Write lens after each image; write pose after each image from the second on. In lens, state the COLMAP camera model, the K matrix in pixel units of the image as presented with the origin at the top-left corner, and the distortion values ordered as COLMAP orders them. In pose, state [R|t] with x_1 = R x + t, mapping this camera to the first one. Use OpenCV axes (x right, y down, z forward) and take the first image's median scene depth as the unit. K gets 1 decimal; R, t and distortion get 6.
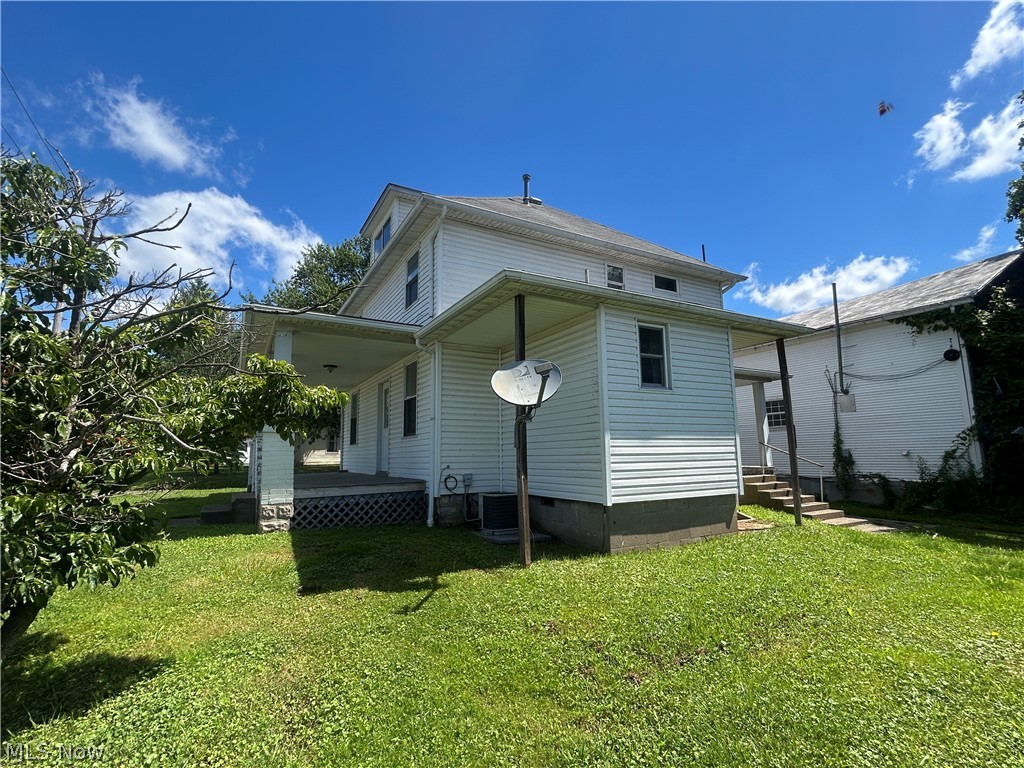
lens RADIAL K [[496.7, 0, 511.7], [0, 496.7, 382.5], [0, 0, 1]] dist [-0.000215, 0.002074]
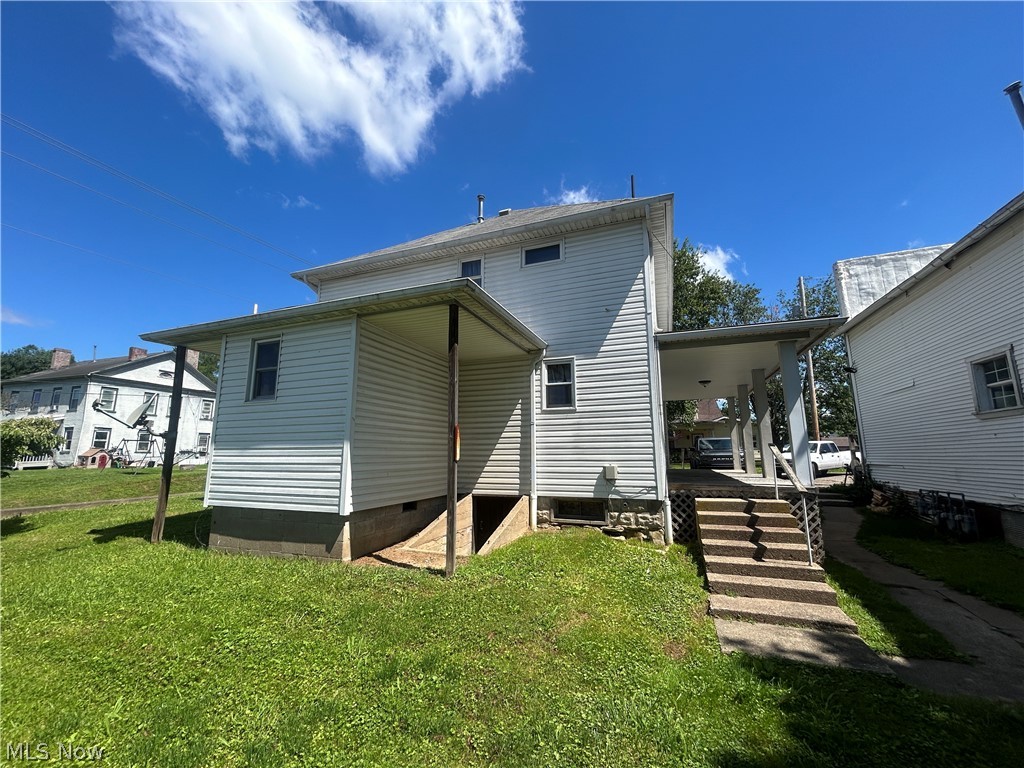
lens RADIAL K [[412.2, 0, 511.8], [0, 412.2, 387.4], [0, 0, 1]] dist [-0.001440, -0.000061]
pose [[0.636597, -0.111119, -0.763149, 1.252988], [0.105196, 0.992827, -0.056811, 0.087455], [0.763989, -0.044114, 0.643720, 0.823621]]
